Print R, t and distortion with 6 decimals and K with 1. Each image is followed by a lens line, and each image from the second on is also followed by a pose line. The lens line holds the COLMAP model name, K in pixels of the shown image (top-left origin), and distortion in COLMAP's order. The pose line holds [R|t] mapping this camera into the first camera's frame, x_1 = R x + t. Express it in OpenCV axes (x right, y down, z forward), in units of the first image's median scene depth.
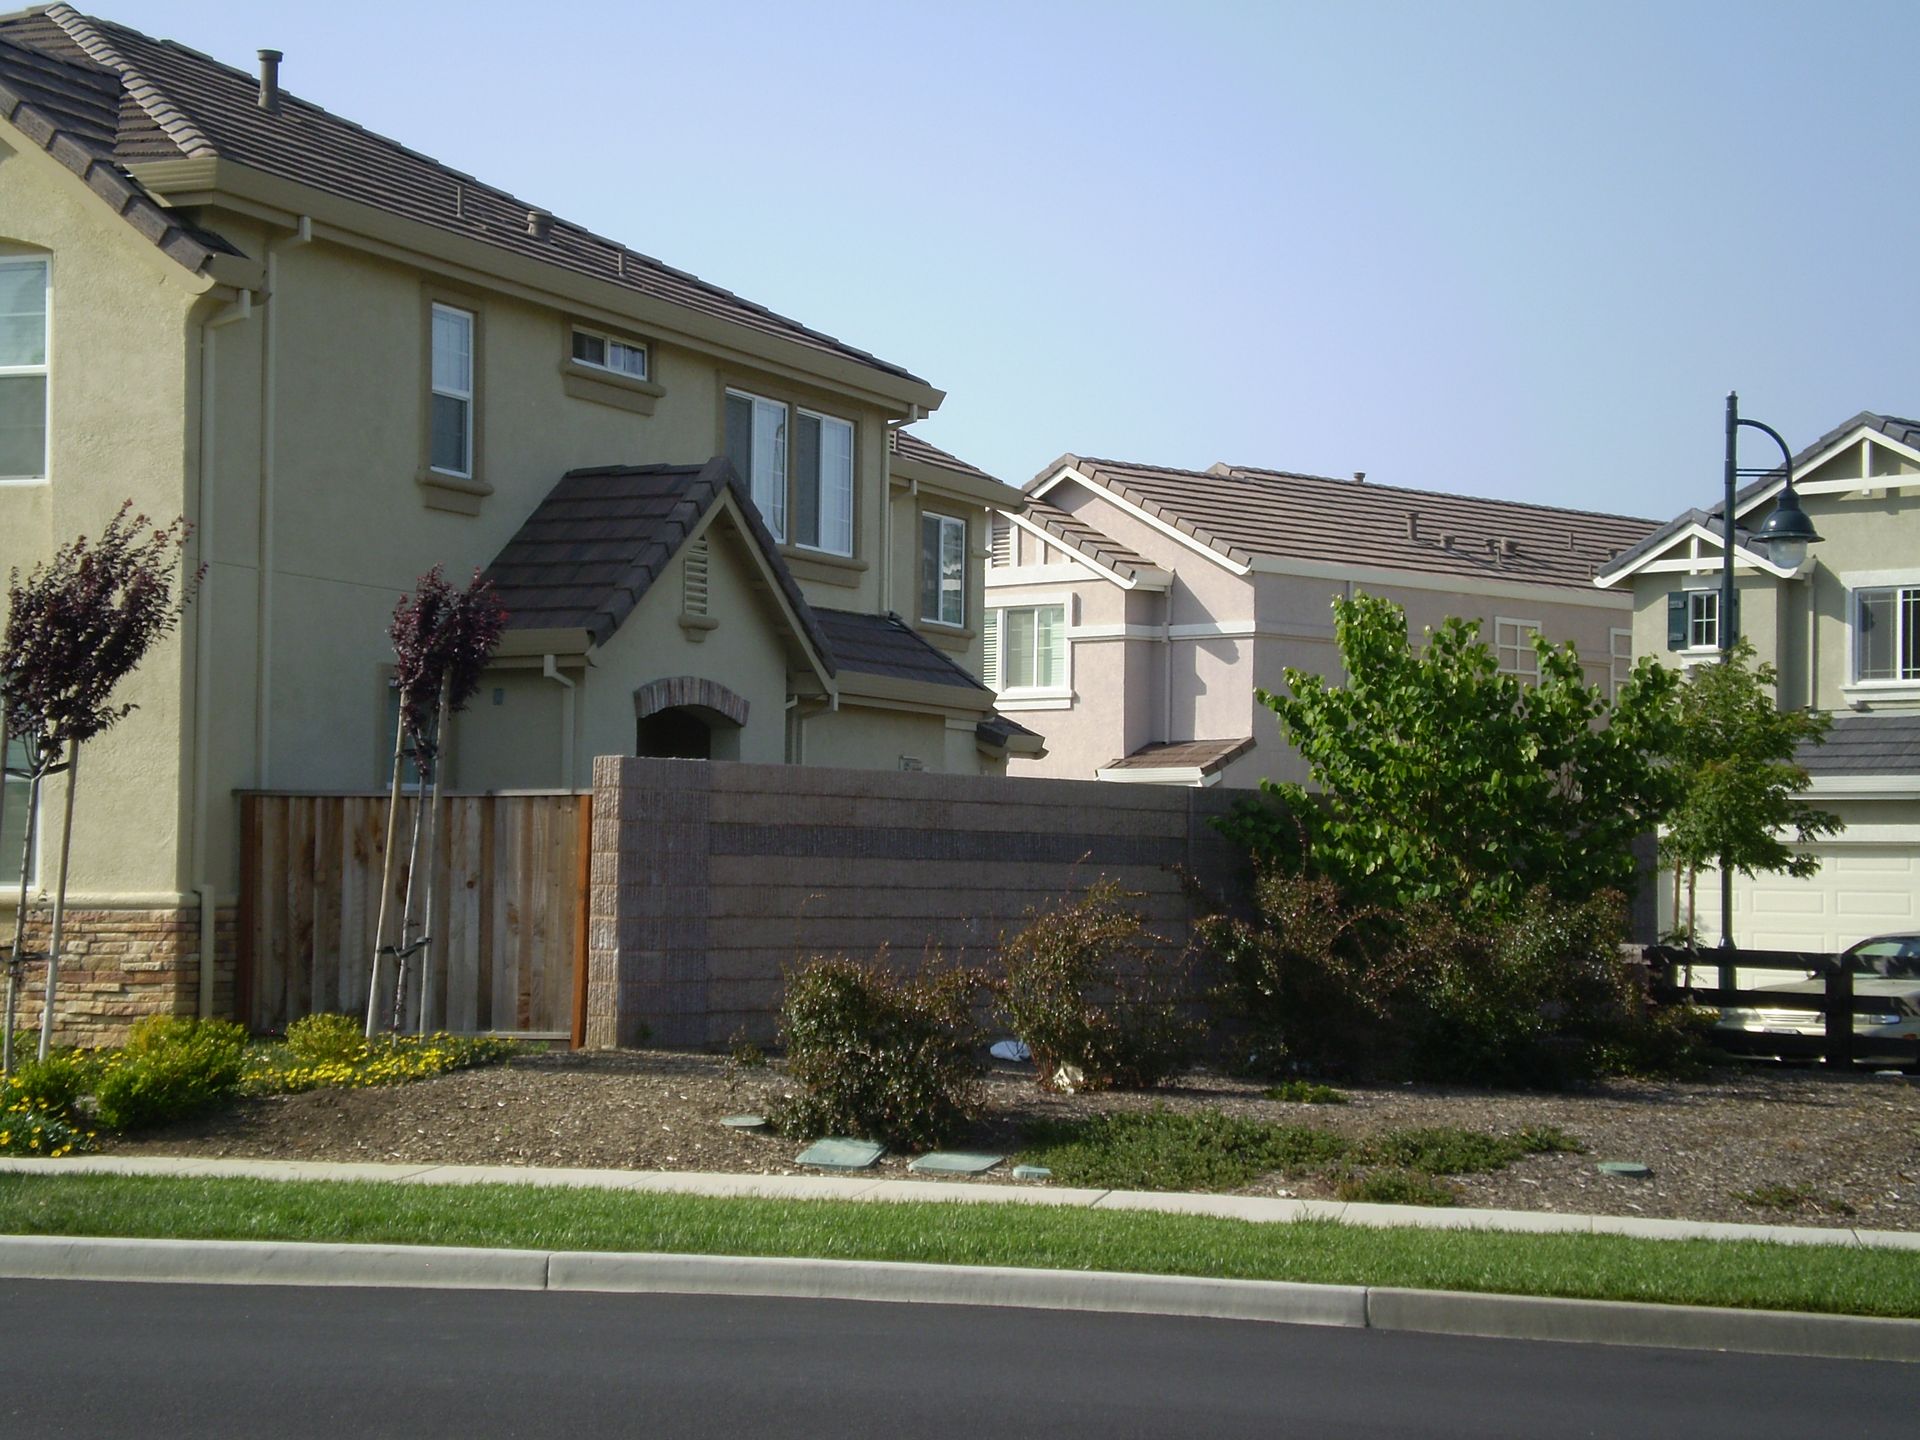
lens RADIAL K [[3850.9, 0, 935.5], [0, 3850.9, 738.9], [0, 0, 1]] dist [0.797355, -3.968550]
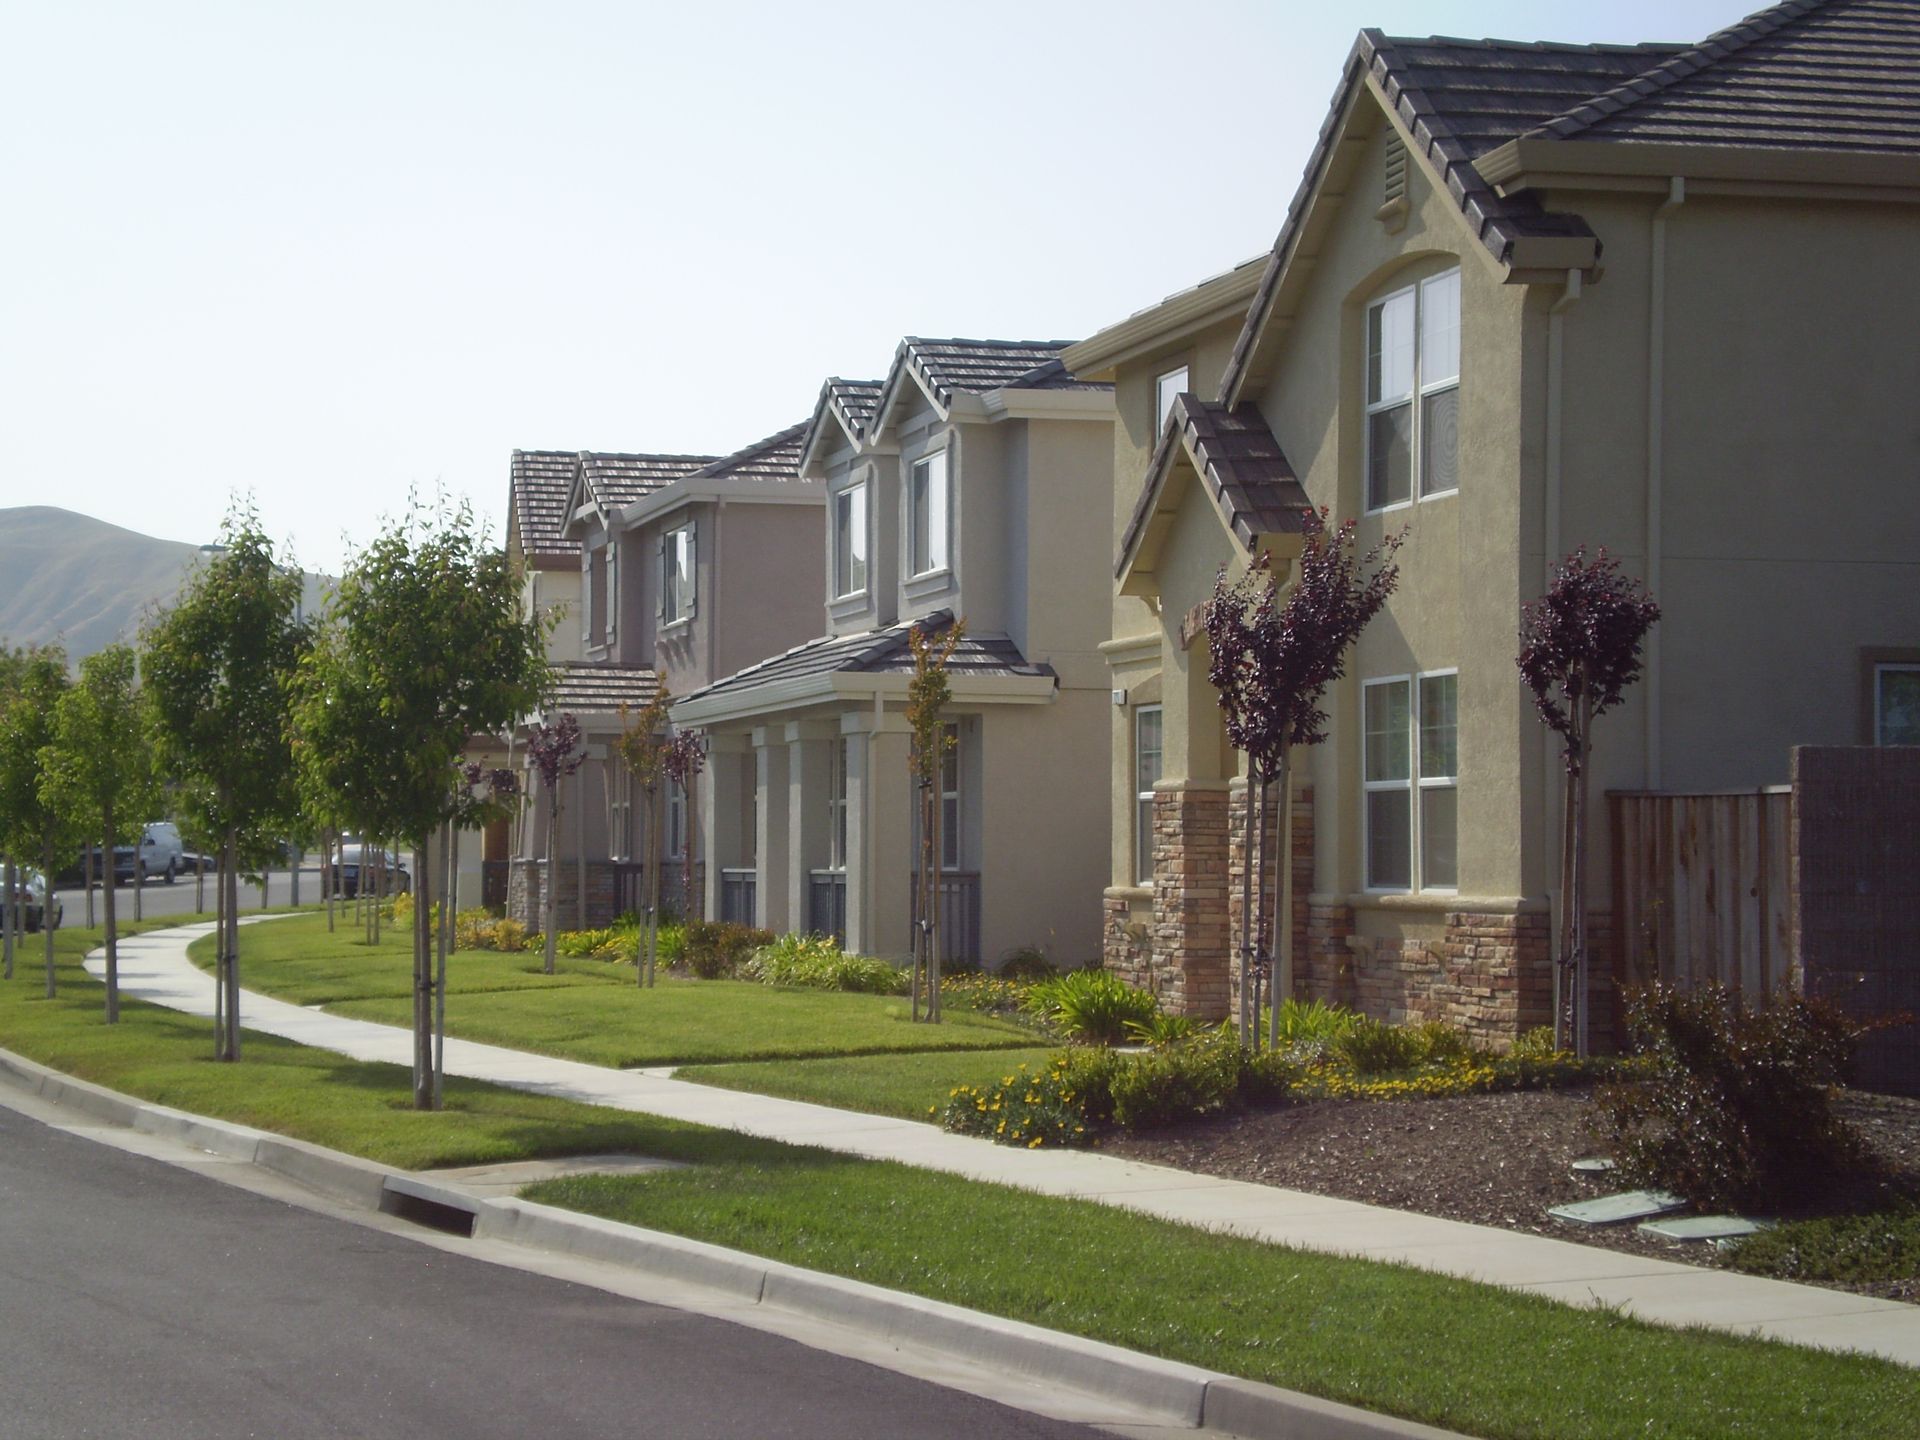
lens RADIAL K [[3850.9, 0, 935.5], [0, 3850.9, 738.9], [0, 0, 1]] dist [0.797355, -3.968550]
pose [[0.637181, -0.030315, -0.770118, 0.453622], [0.029738, 0.999449, -0.014738, 0.009448], [0.770141, -0.013511, 0.637731, 0.264061]]
